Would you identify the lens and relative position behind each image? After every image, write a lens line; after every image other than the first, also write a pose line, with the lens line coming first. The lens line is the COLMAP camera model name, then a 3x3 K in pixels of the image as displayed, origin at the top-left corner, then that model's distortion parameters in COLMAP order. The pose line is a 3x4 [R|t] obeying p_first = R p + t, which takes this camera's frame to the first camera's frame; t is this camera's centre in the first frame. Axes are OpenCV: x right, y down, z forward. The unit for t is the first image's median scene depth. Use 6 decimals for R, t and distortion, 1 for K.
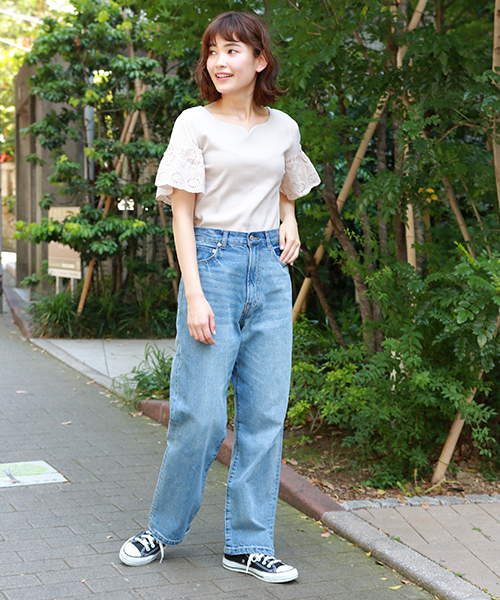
lens RADIAL K [[1026.6, 0, 251.4], [0, 1026.6, 288.4], [0, 0, 1]] dist [0.069831, 0.078630]
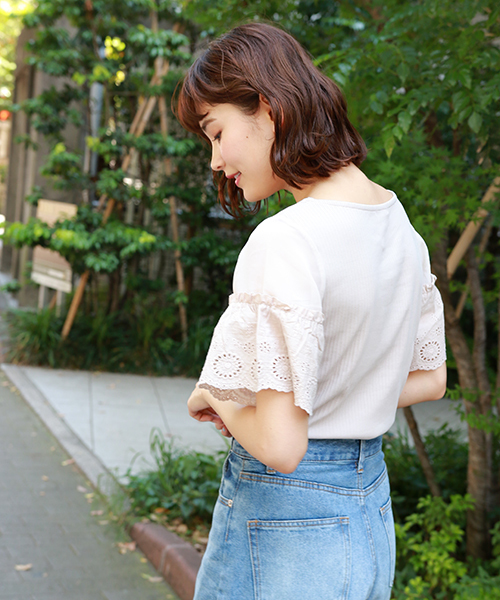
lens RADIAL K [[935.8, 0, 248.9], [0, 935.8, 270.6], [0, 0, 1]] dist [0.064890, 0.054347]
pose [[0.996030, 0.086742, 0.020014, -0.040482], [-0.087336, 0.995696, 0.031012, -0.064565], [-0.017238, -0.032637, 0.999319, 0.252613]]
